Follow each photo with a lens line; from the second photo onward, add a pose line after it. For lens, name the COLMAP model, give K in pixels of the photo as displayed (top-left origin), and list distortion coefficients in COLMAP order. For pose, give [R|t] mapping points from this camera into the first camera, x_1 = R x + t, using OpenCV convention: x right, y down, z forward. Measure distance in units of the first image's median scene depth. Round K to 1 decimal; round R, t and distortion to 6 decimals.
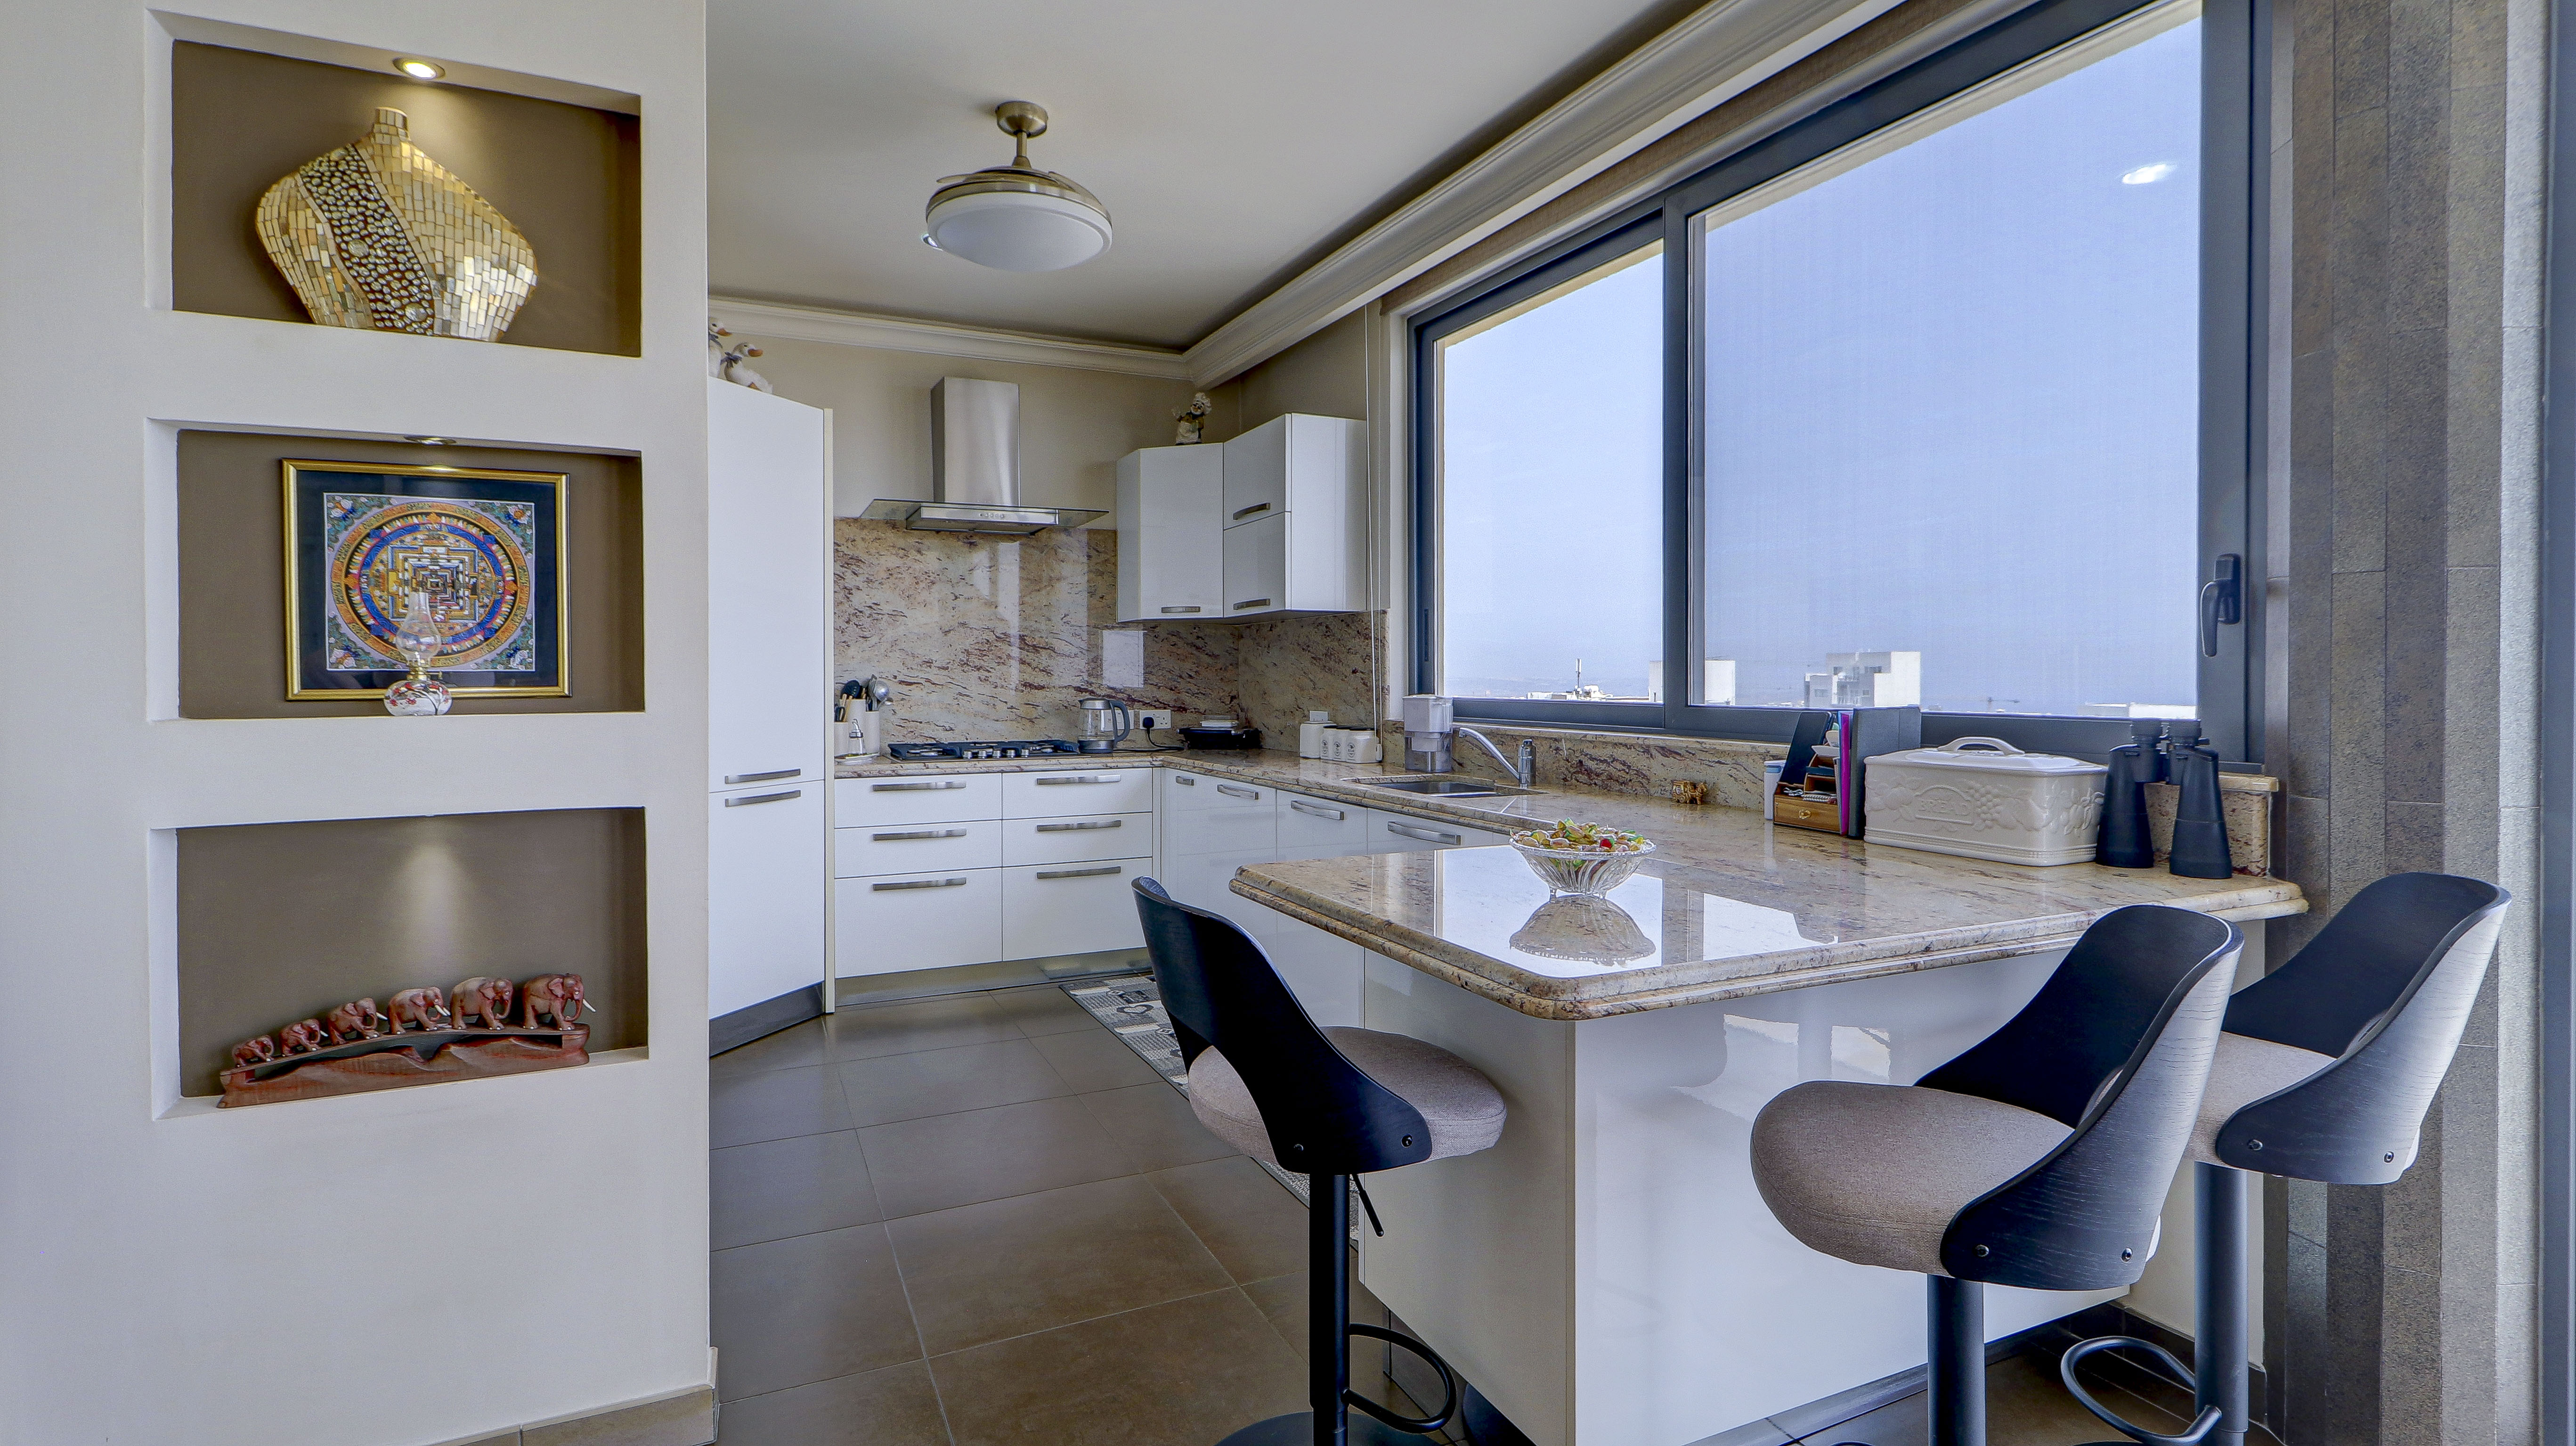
lens RADIAL K [[1244.9, 0, 1284.7], [0, 1244.9, 691.2], [0, 0, 1]] dist [-0.001824, -0.001805]
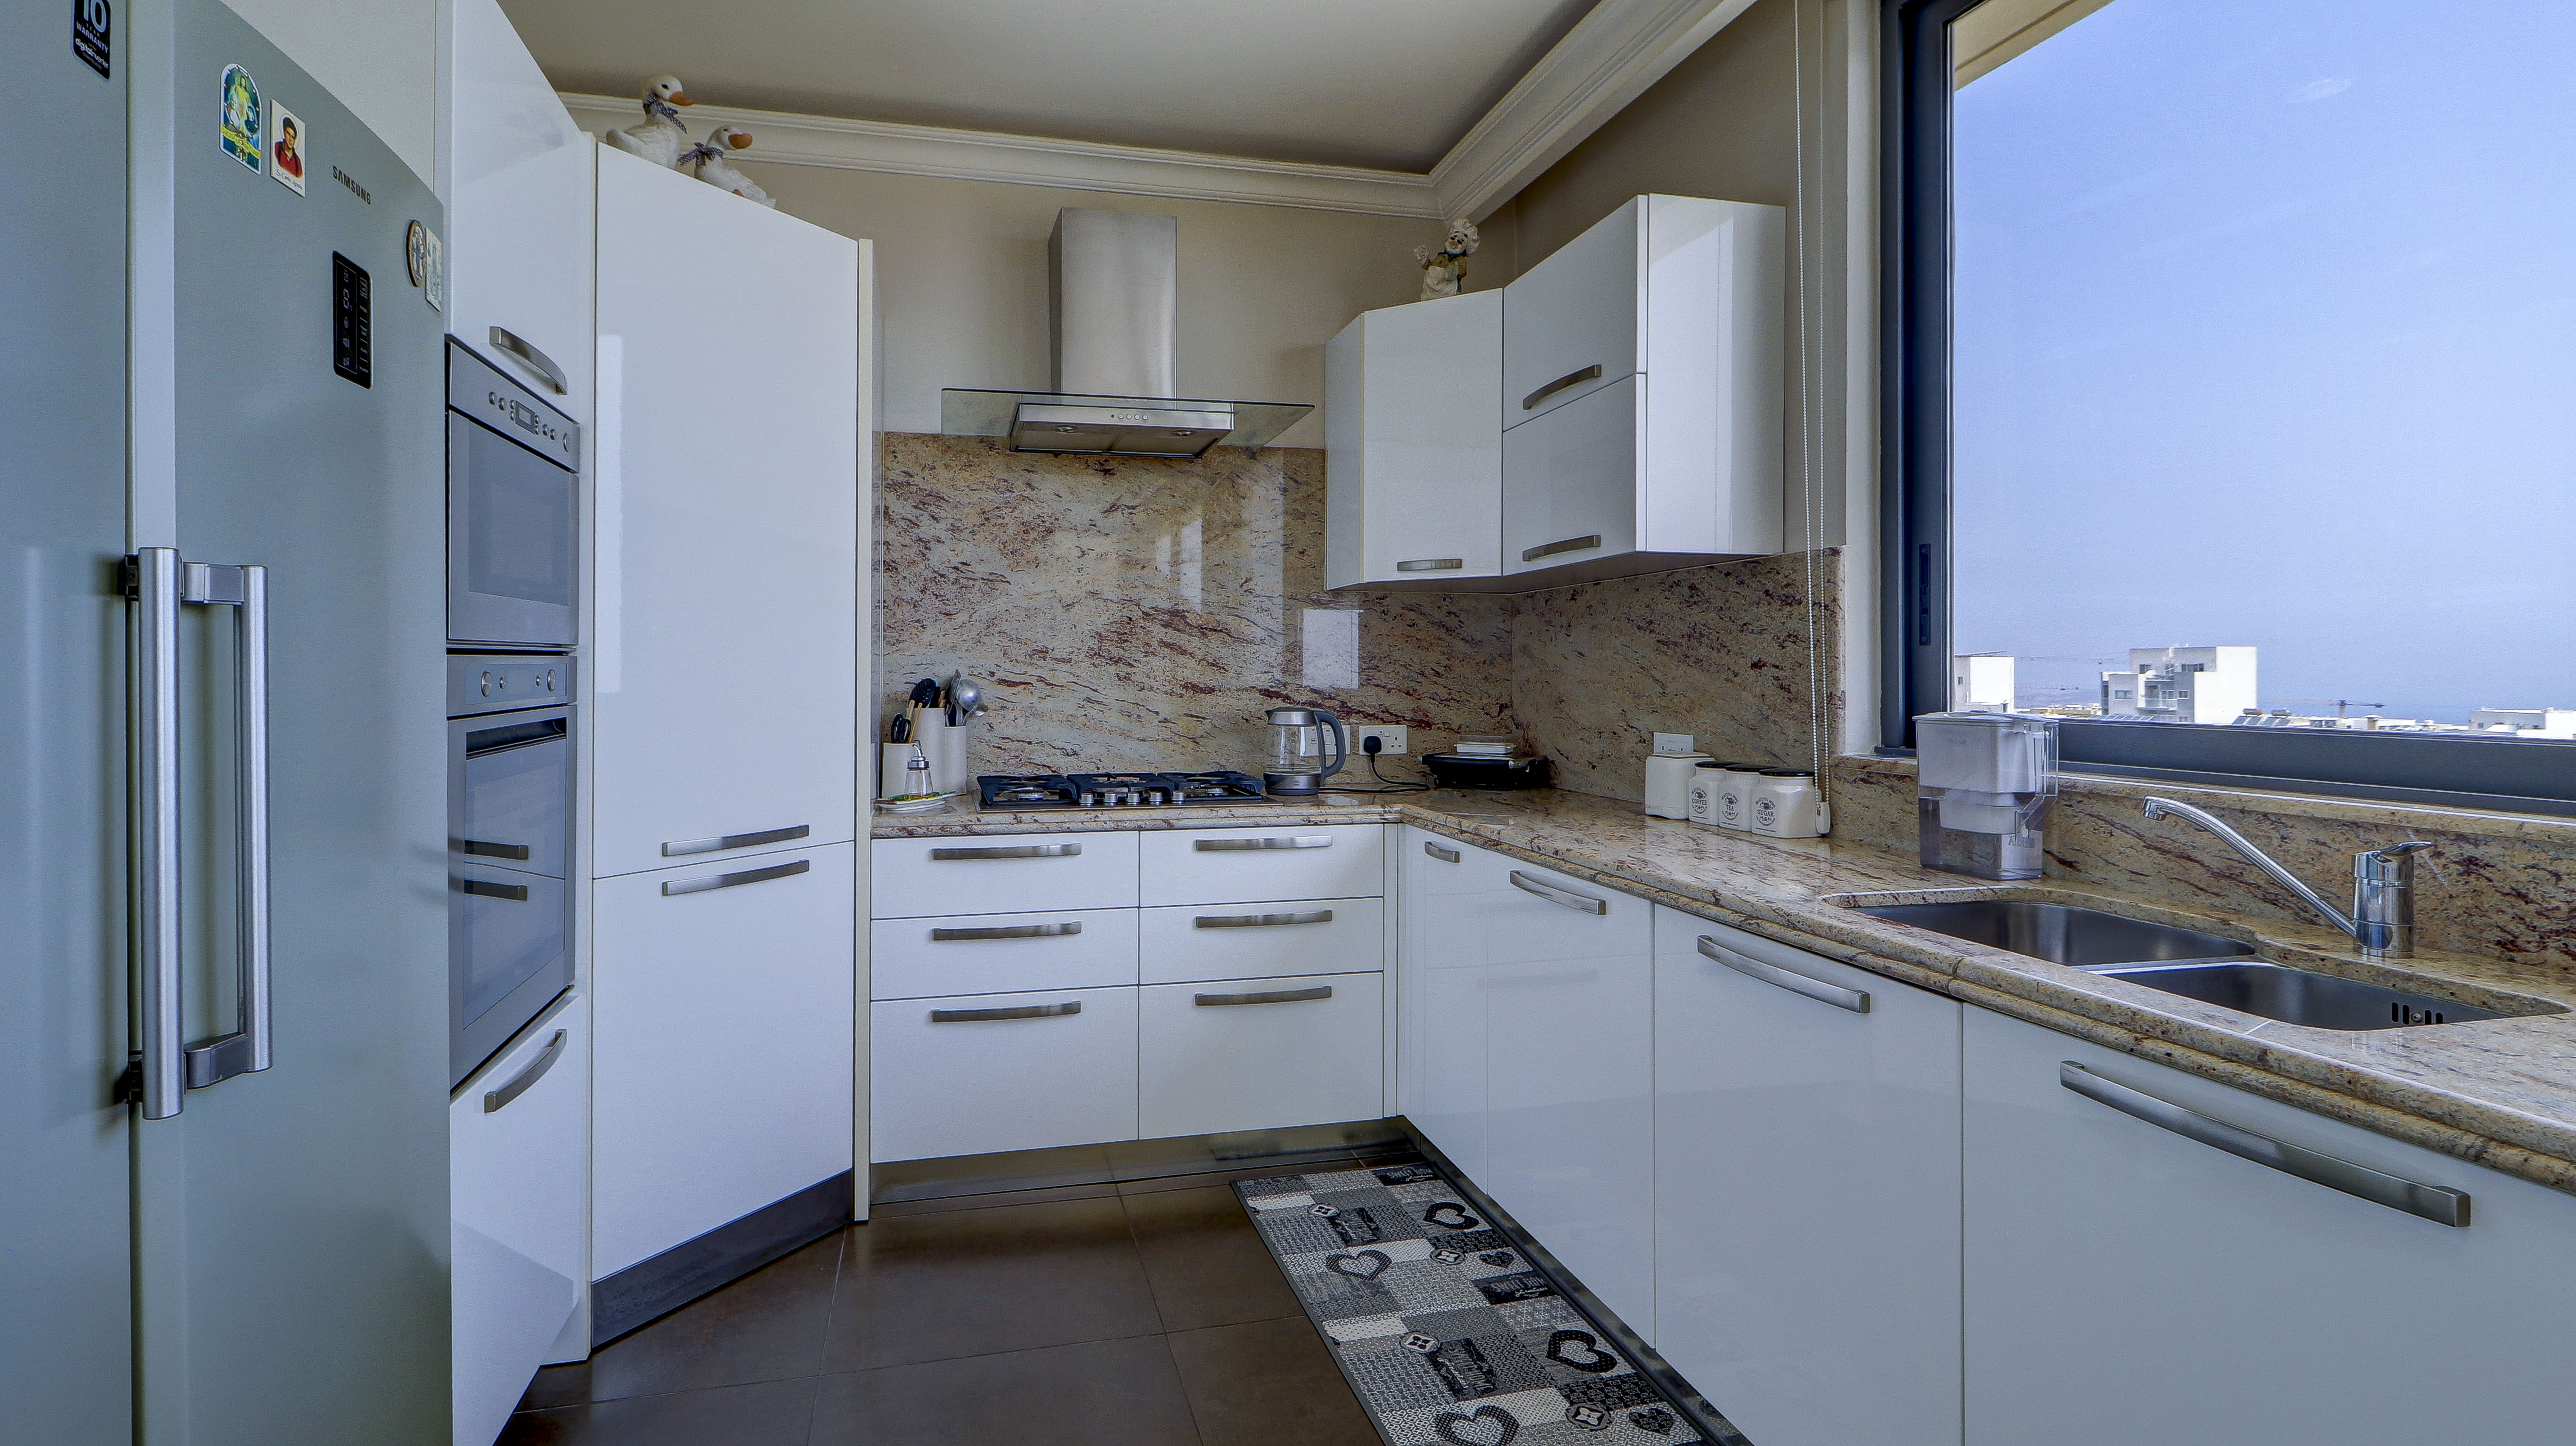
lens RADIAL K [[1244.7, 0, 1292.1], [0, 1244.7, 682.3], [0, 0, 1]] dist [-0.001824, -0.001805]
pose [[0.988471, 0.002600, -0.151385, -0.060505], [-0.003432, 0.999980, -0.005236, -0.004582], [0.151368, 0.005695, 0.988461, 0.403580]]
